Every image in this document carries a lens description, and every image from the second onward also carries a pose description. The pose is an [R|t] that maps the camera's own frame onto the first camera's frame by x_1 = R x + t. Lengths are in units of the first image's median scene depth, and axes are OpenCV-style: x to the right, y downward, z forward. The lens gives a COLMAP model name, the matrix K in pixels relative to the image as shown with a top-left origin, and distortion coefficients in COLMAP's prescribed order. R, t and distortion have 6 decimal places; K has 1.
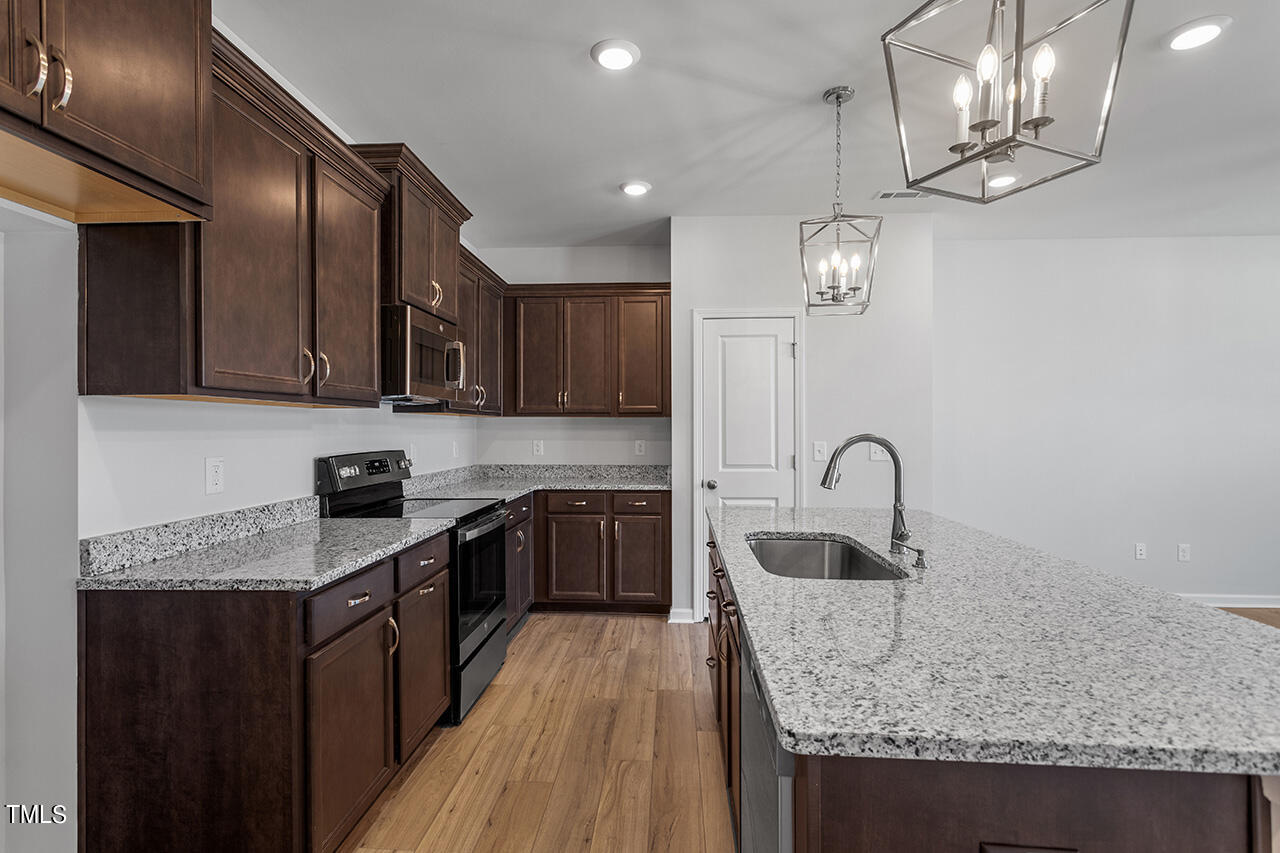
lens RADIAL K [[614.9, 0, 638.3], [0, 614.9, 425.8], [0, 0, 1]] dist [0.002865, 0.000354]
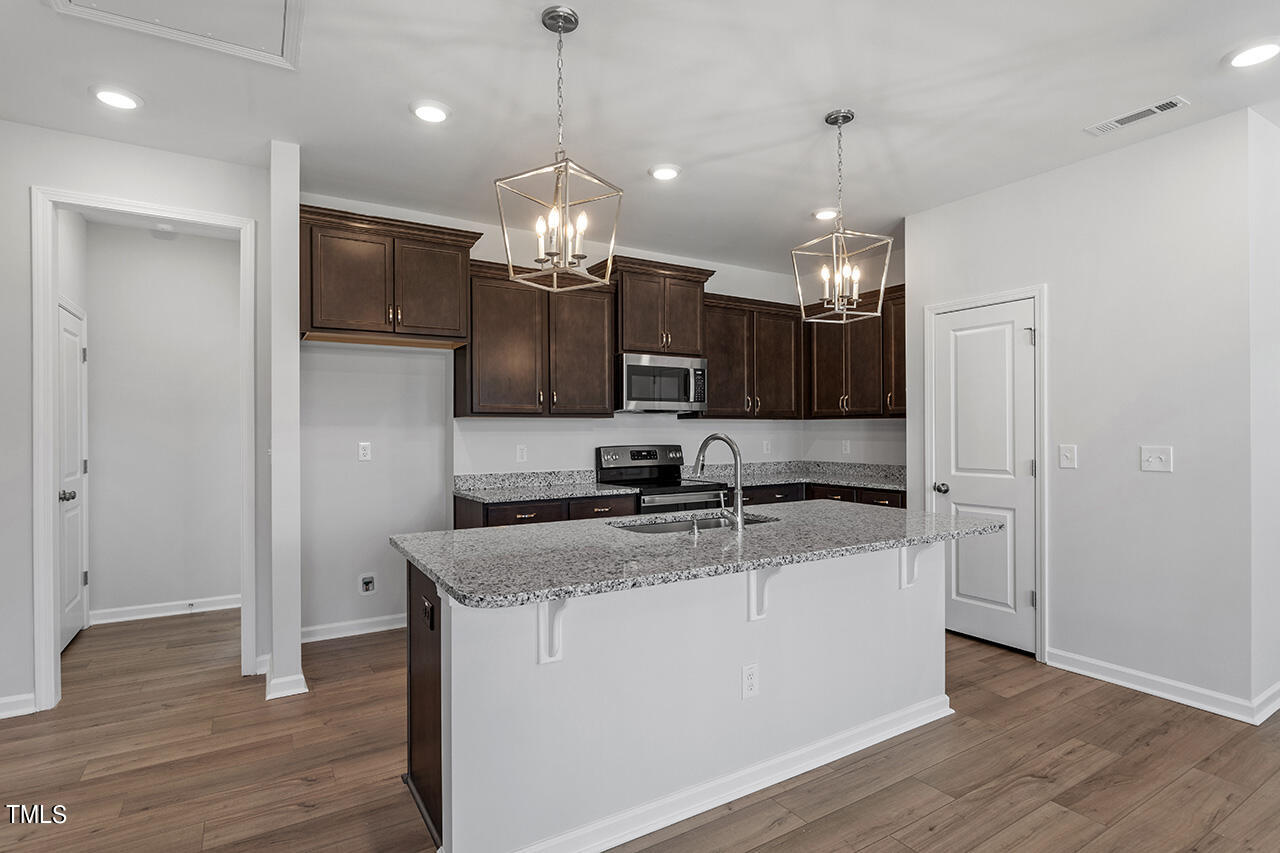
lens RADIAL K [[636.6, 0, 641.5], [0, 636.6, 428.2], [0, 0, 1]] dist [-0.005345, -0.000205]
pose [[0.577796, -0.005318, -0.816164, 0.650870], [0.007000, 0.999974, -0.001561, 0.001106], [0.816151, -0.004811, 0.577818, 0.053375]]
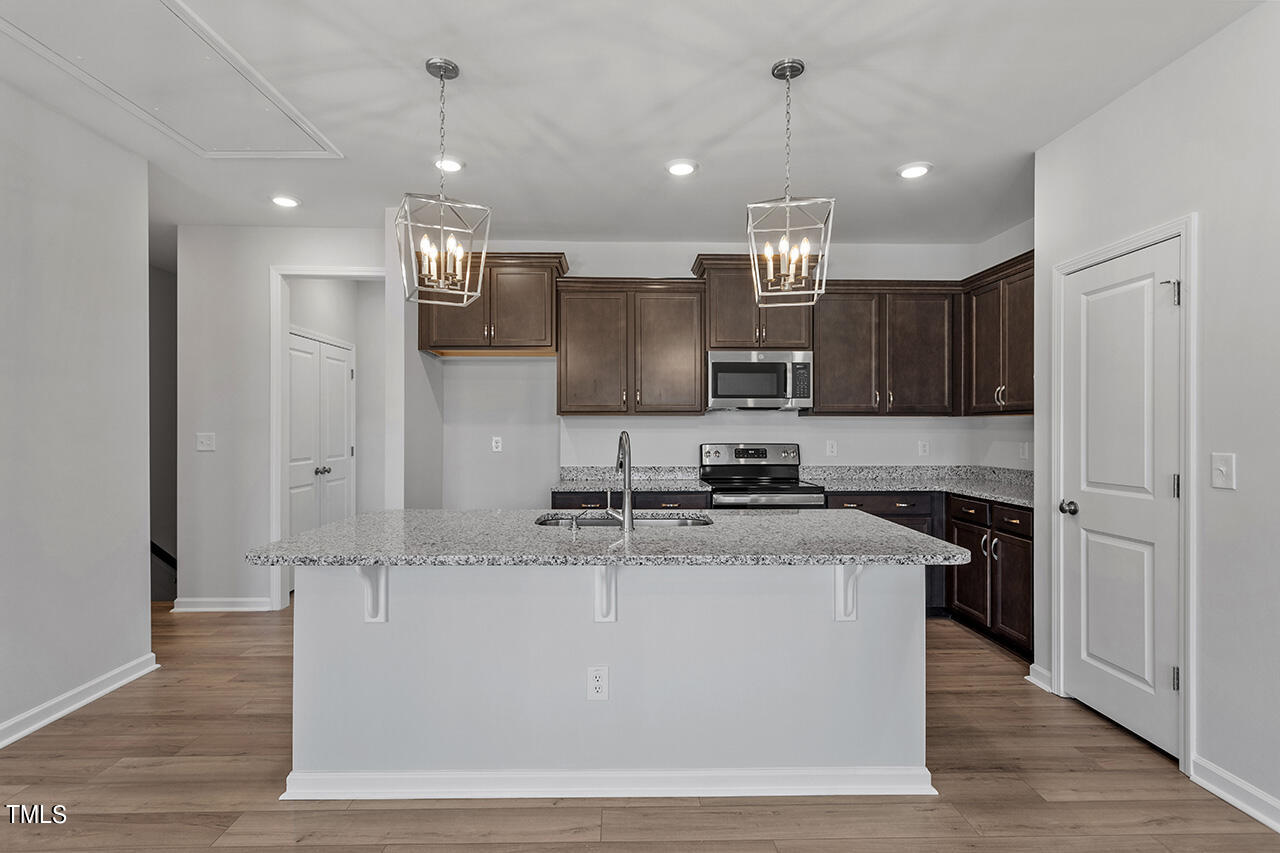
lens RADIAL K [[614.9, 0, 638.3], [0, 614.9, 425.8], [0, 0, 1]] dist [0.002865, 0.000354]
pose [[0.084420, -0.004428, -0.996420, 0.782180], [0.002399, 0.999988, -0.004240, 0.003155], [0.996427, -0.002032, 0.084429, 0.444403]]
